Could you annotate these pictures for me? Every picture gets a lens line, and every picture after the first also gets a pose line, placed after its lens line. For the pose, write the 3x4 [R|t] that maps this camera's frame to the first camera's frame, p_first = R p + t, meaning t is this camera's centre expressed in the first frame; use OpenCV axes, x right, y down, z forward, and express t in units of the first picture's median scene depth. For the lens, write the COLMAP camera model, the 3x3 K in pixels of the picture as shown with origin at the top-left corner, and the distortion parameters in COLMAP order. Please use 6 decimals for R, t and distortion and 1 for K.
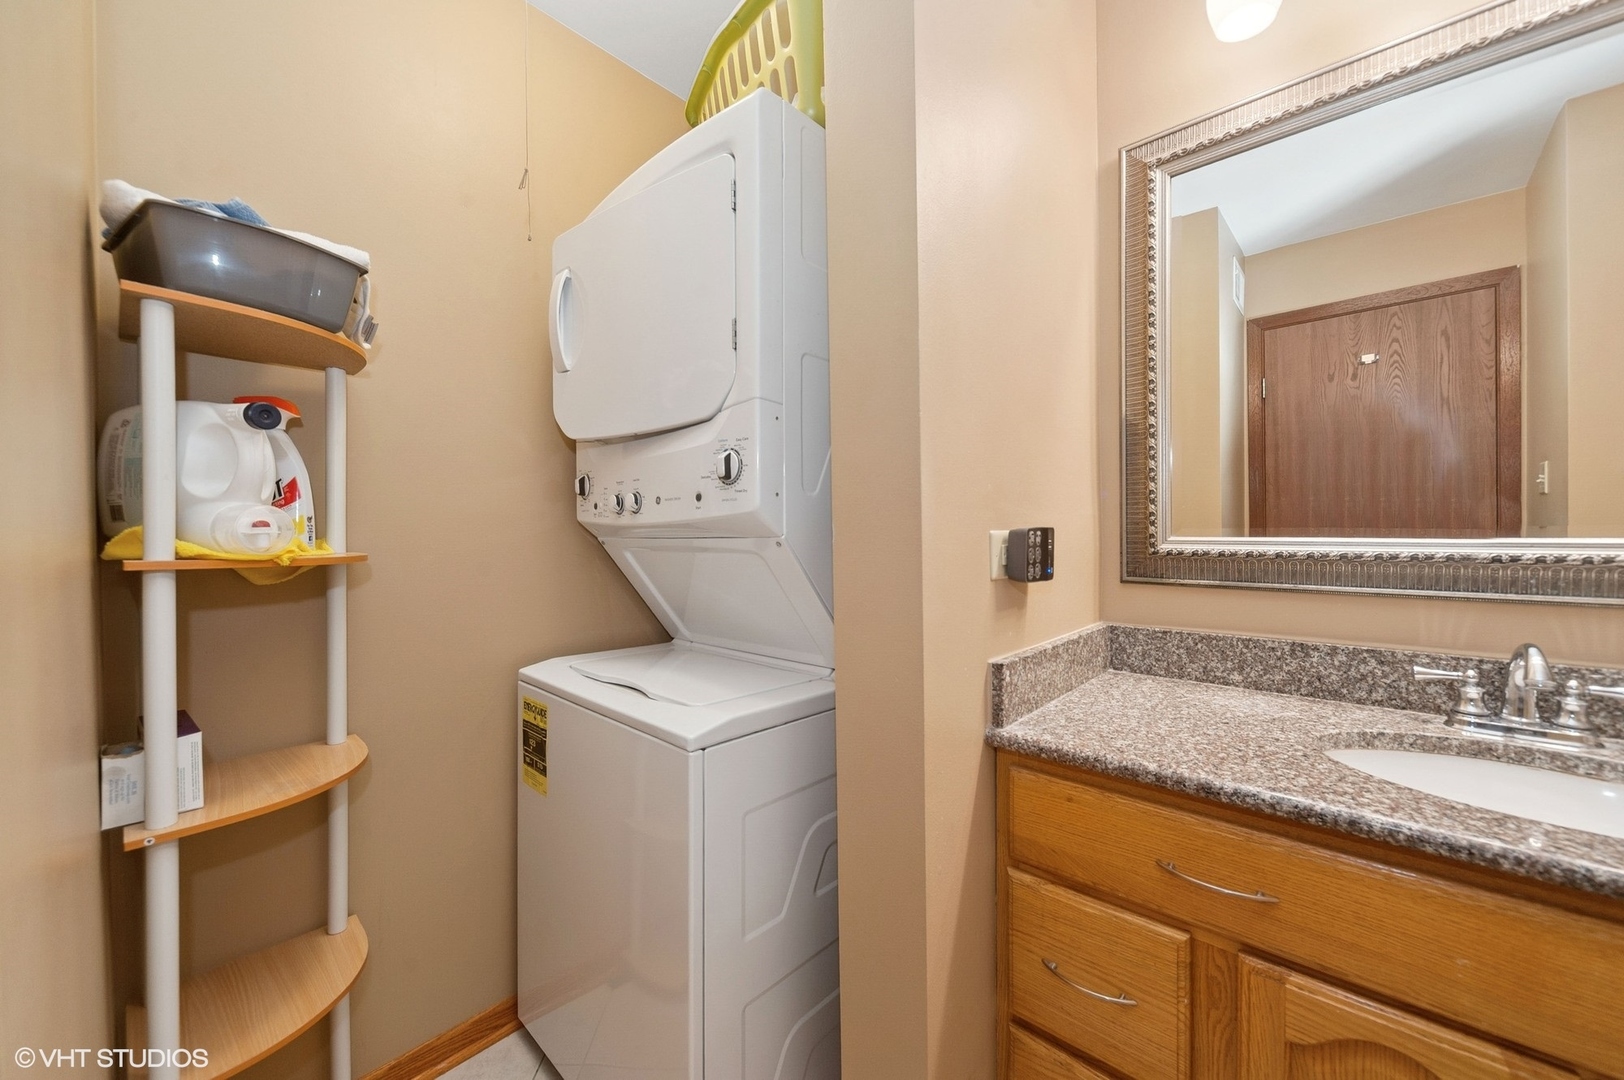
lens RADIAL K [[612.9, 0, 860.1], [0, 612.9, 538.3], [0, 0, 1]] dist [-0.001893, -0.000329]
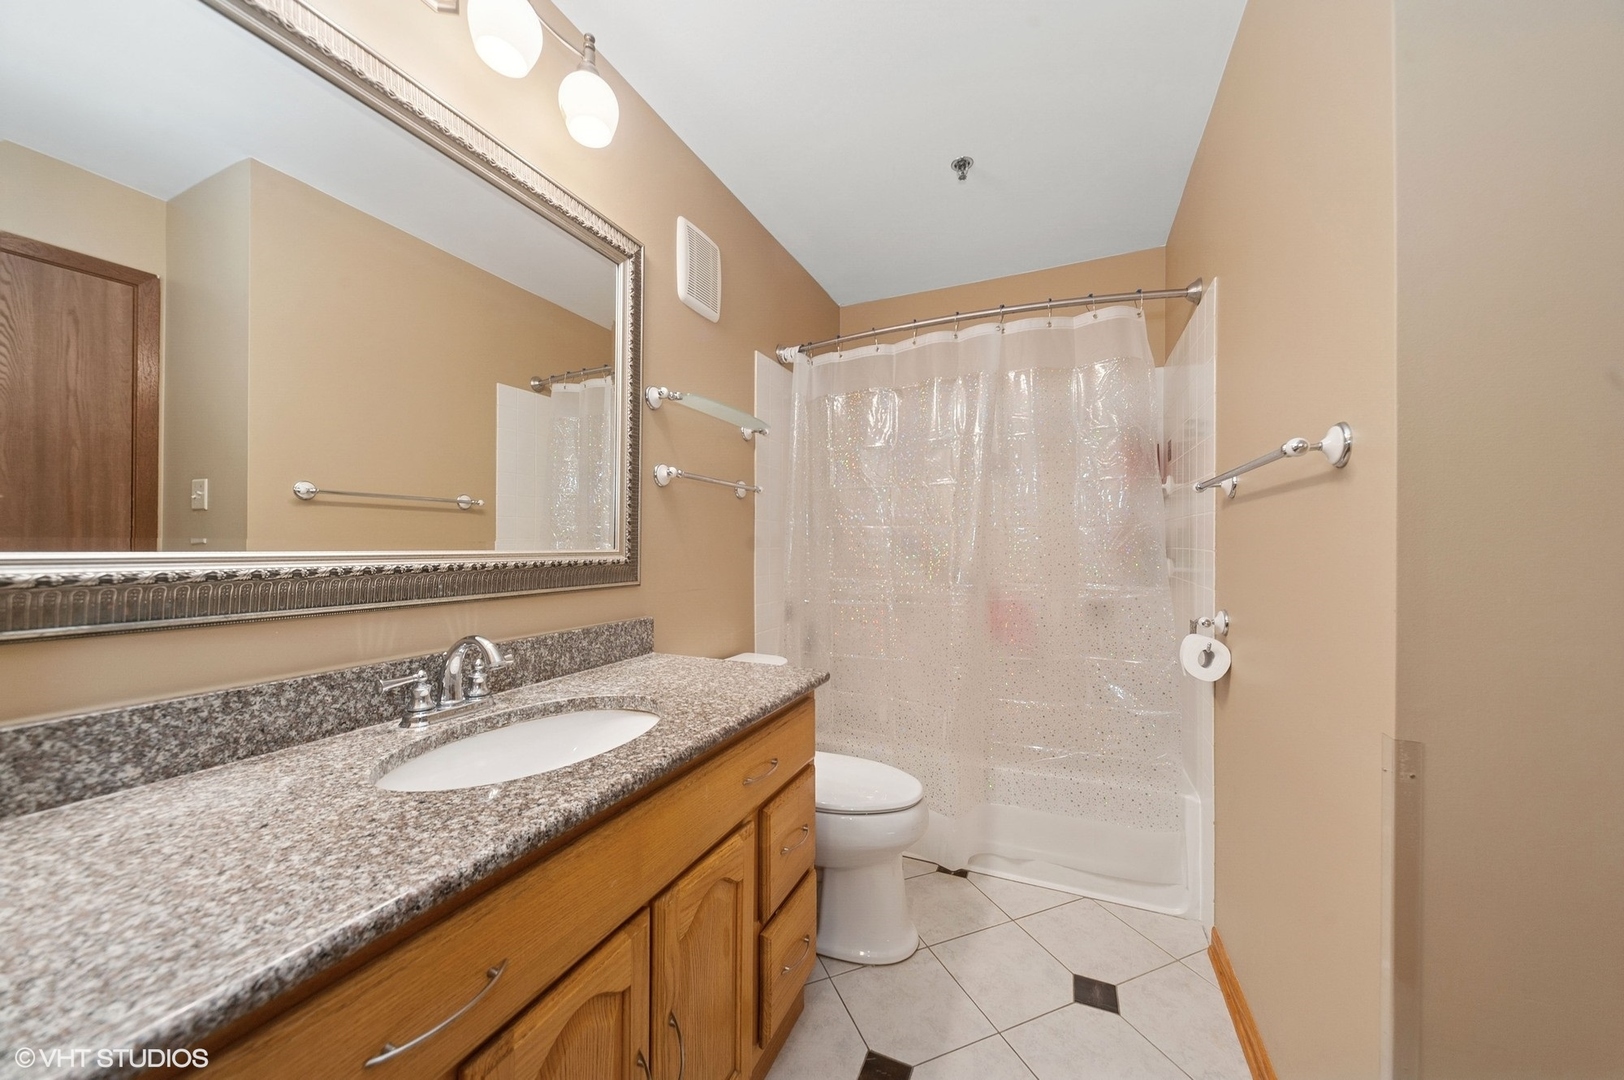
lens RADIAL K [[560.1, 0, 812.0], [0, 560.1, 540.0], [0, 0, 1]] dist [-0.009417, -0.000059]
pose [[-0.270518, 0.013469, 0.962621, -0.147089], [0.009025, 0.999894, -0.011454, -0.001942], [-0.962672, 0.005589, -0.270611, 0.531076]]
